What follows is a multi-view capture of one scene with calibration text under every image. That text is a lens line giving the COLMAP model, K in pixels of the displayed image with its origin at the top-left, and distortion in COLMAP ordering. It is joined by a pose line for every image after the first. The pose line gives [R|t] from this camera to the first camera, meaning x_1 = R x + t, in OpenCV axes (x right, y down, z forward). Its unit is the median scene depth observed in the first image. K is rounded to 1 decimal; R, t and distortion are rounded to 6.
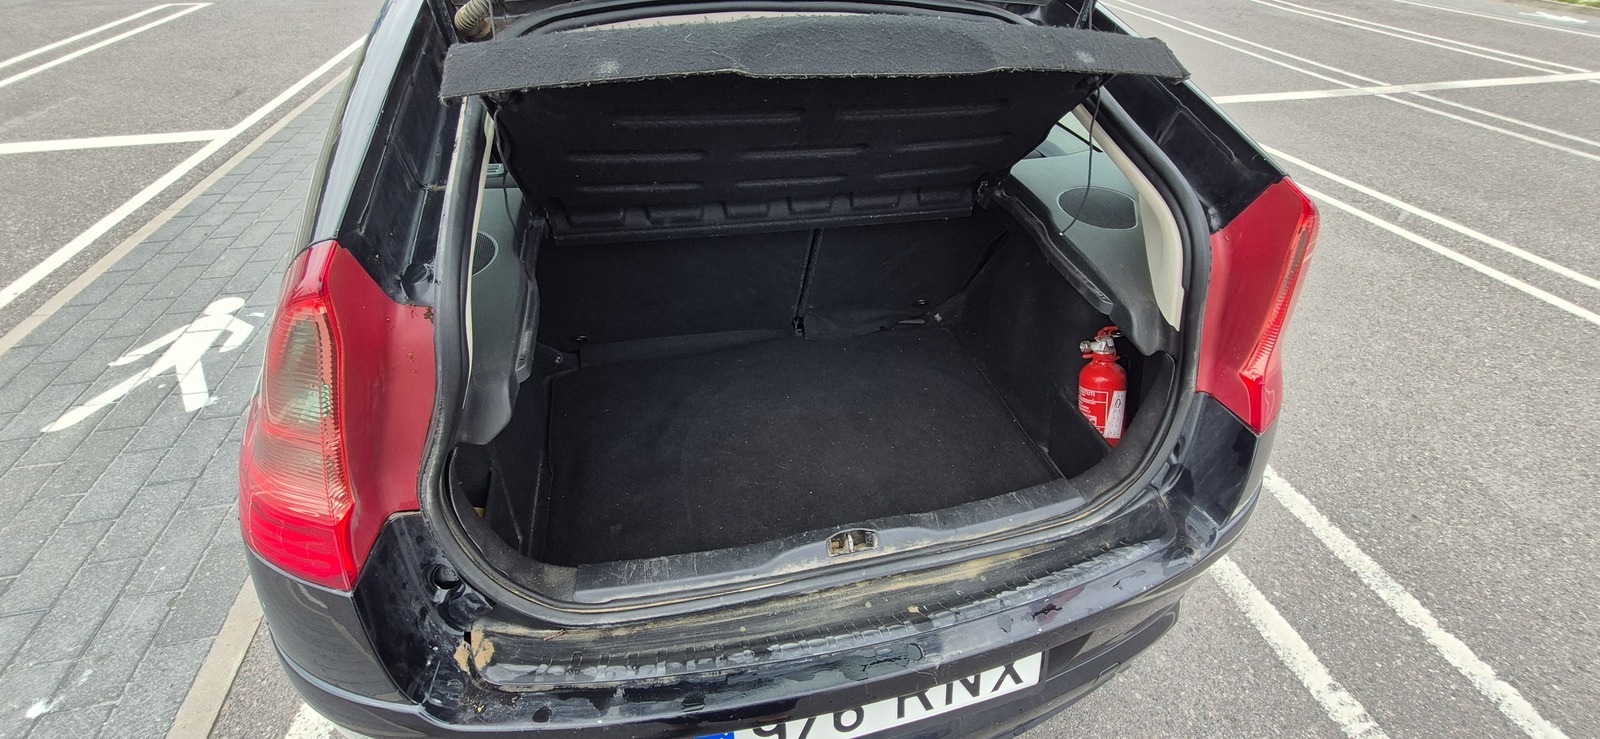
lens RADIAL K [[625.6, 0, 806.9], [0, 625.6, 357.8], [0, 0, 1]] dist [-0.001285, -0.001689]
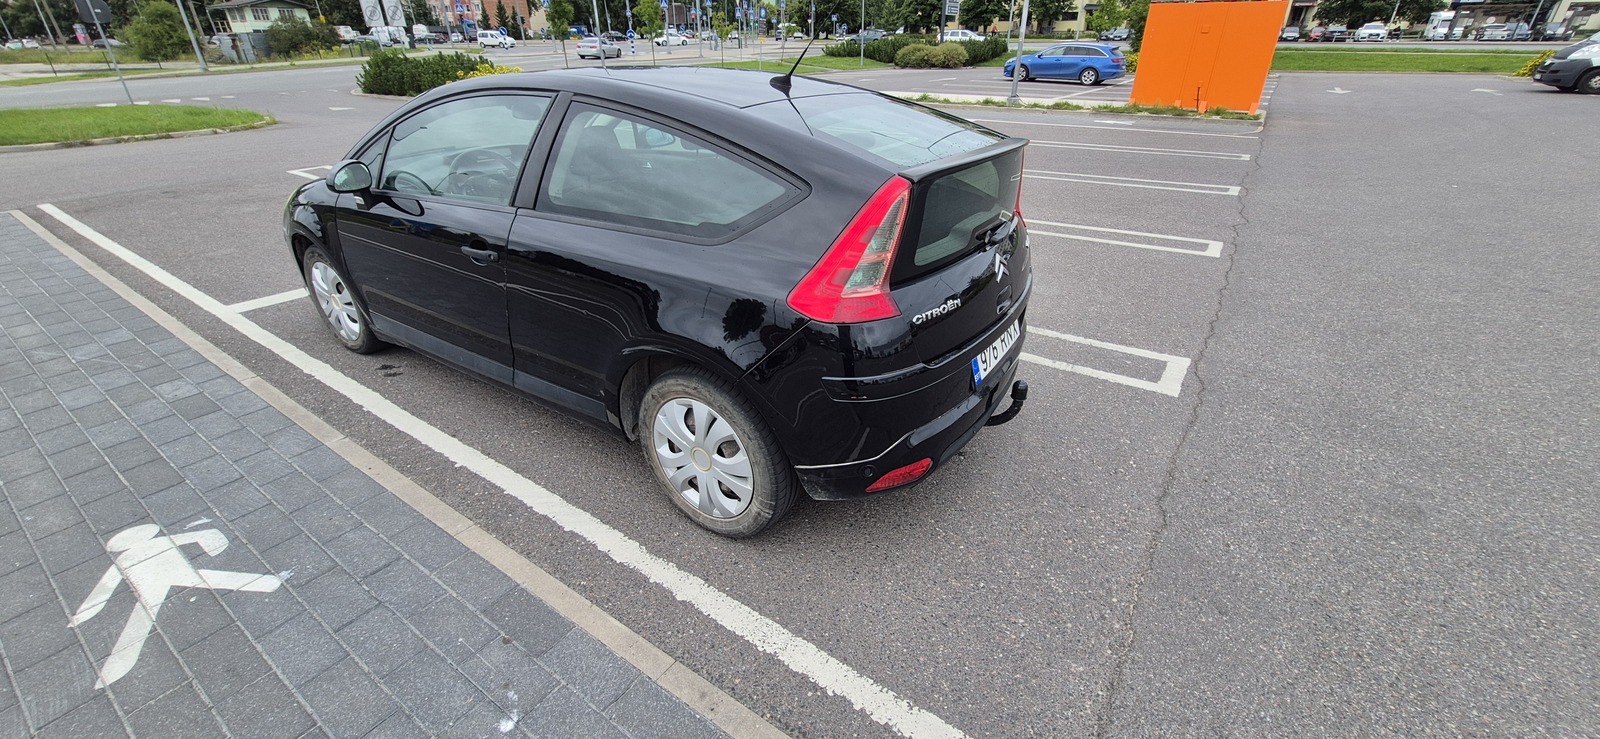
lens RADIAL K [[625.6, 0, 806.9], [0, 625.6, 357.8], [0, 0, 1]] dist [-0.001285, -0.001689]
pose [[0.736607, -0.327195, 0.591906, -0.811416], [0.432095, 0.900954, -0.039696, 0.149190], [-0.520292, 0.285000, 0.805029, -0.261842]]
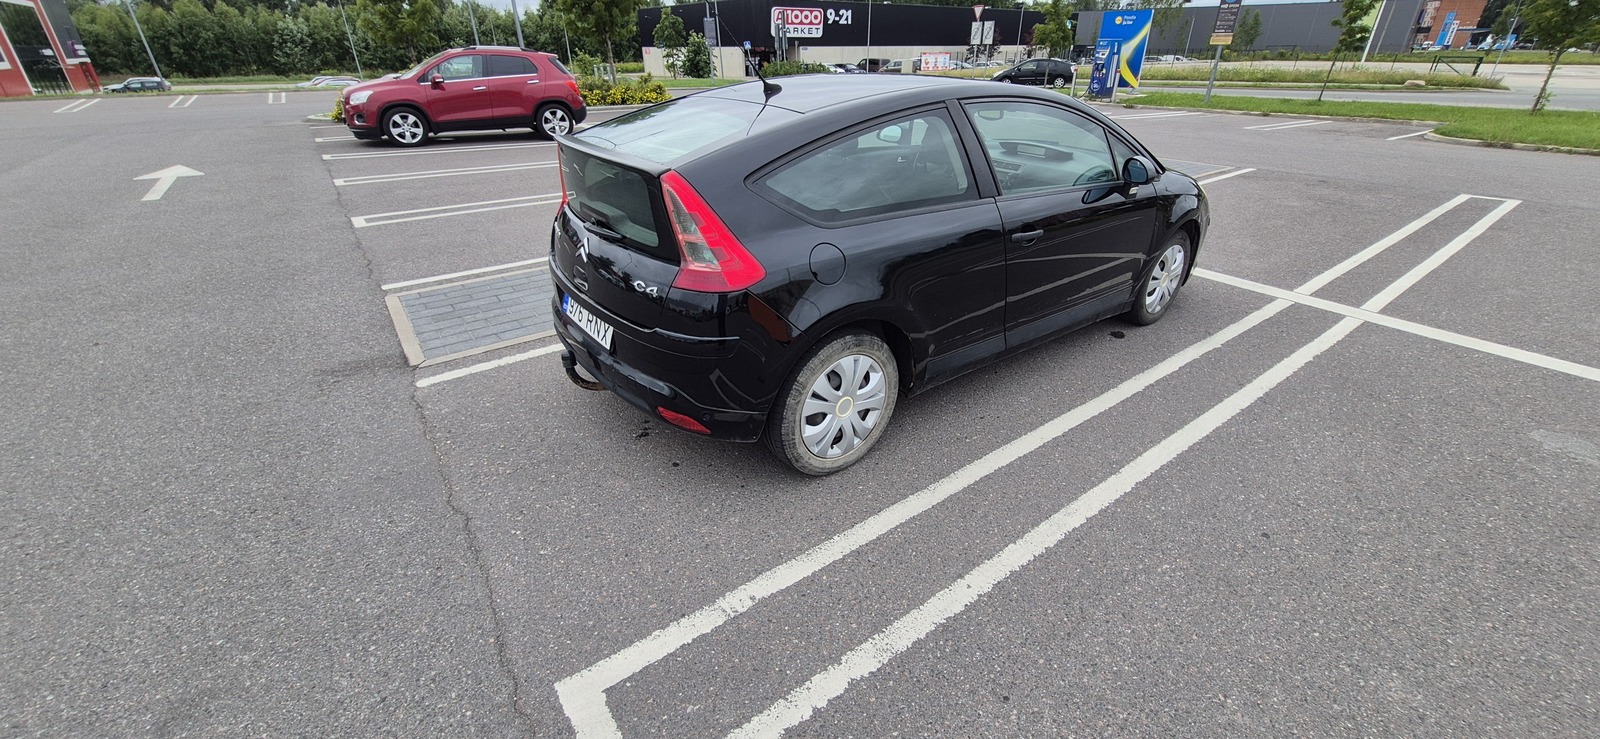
lens RADIAL K [[625.6, 0, 806.9], [0, 625.6, 357.8], [0, 0, 1]] dist [-0.001285, -0.001689]
pose [[0.408963, 0.387606, -0.826142, 1.257702], [-0.556722, 0.823293, 0.110677, -0.077255], [0.723057, 0.414668, 0.552485, 0.088202]]
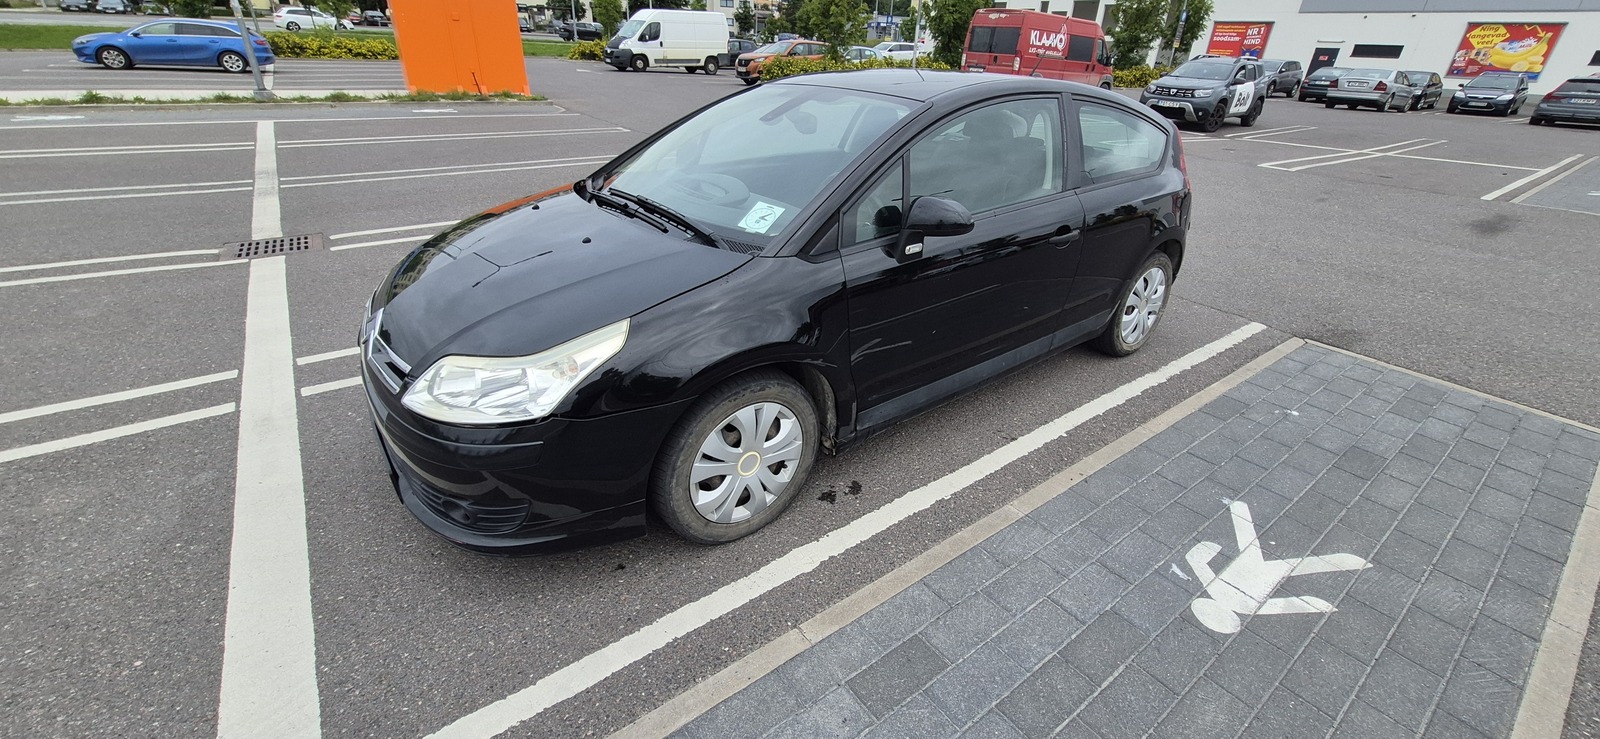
lens RADIAL K [[625.6, 0, 806.9], [0, 625.6, 357.8], [0, 0, 1]] dist [-0.001285, -0.001689]
pose [[-0.391947, -0.446057, 0.804619, -1.436620], [0.524290, 0.610377, 0.593768, -1.160448], [-0.755975, 0.654579, -0.005372, 1.396754]]
